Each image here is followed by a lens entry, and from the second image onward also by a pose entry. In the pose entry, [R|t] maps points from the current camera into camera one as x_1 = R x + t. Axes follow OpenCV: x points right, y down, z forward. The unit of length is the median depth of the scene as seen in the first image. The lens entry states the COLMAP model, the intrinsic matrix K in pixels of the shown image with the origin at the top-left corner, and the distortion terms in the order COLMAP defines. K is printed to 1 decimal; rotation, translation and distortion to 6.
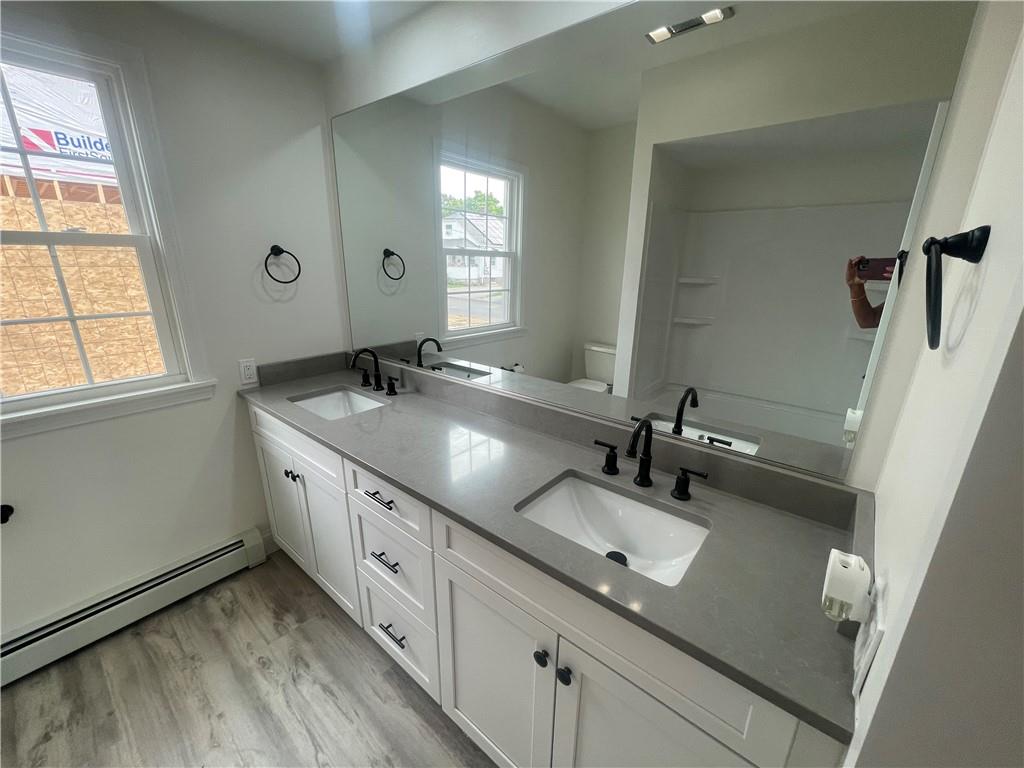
lens RADIAL K [[410.7, 0, 512.0], [0, 410.7, 384.0], [0, 0, 1]] dist [0.000175, -0.000716]
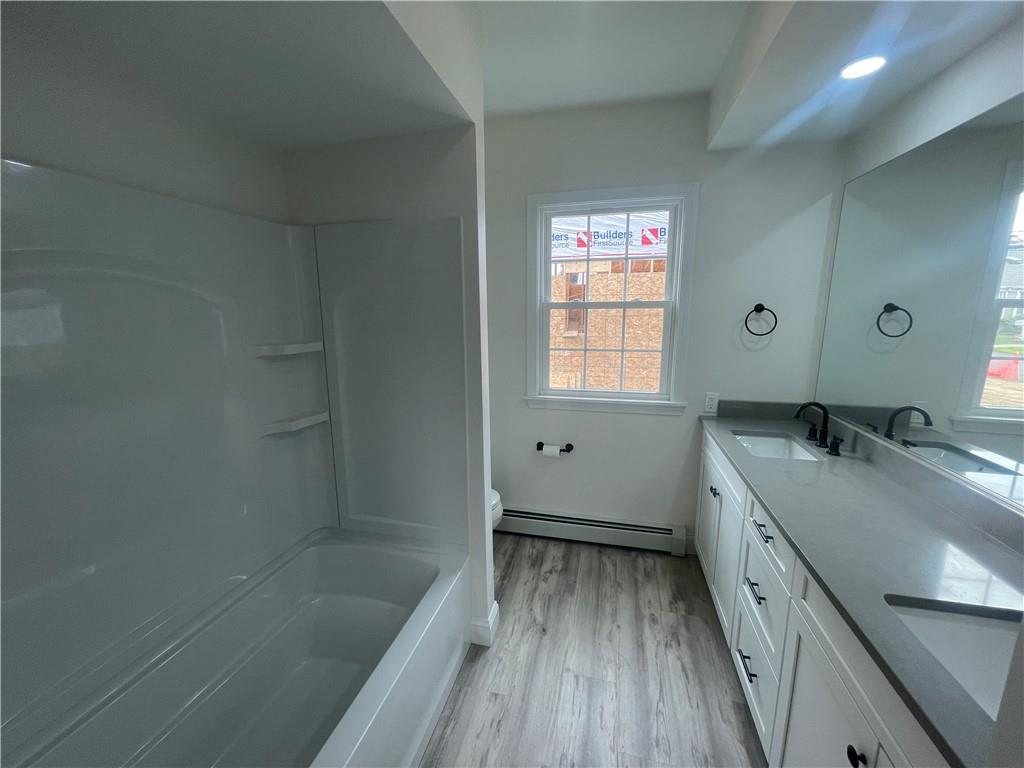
lens RADIAL K [[416.1, 0, 512.0], [0, 416.1, 384.0], [0, 0, 1]] dist [-0.000830, -0.000334]
pose [[0.433741, 0.151217, -0.888258, 0.230561], [-0.249638, 0.967393, 0.042789, 0.012796], [0.865765, 0.203184, 0.457348, -0.126447]]
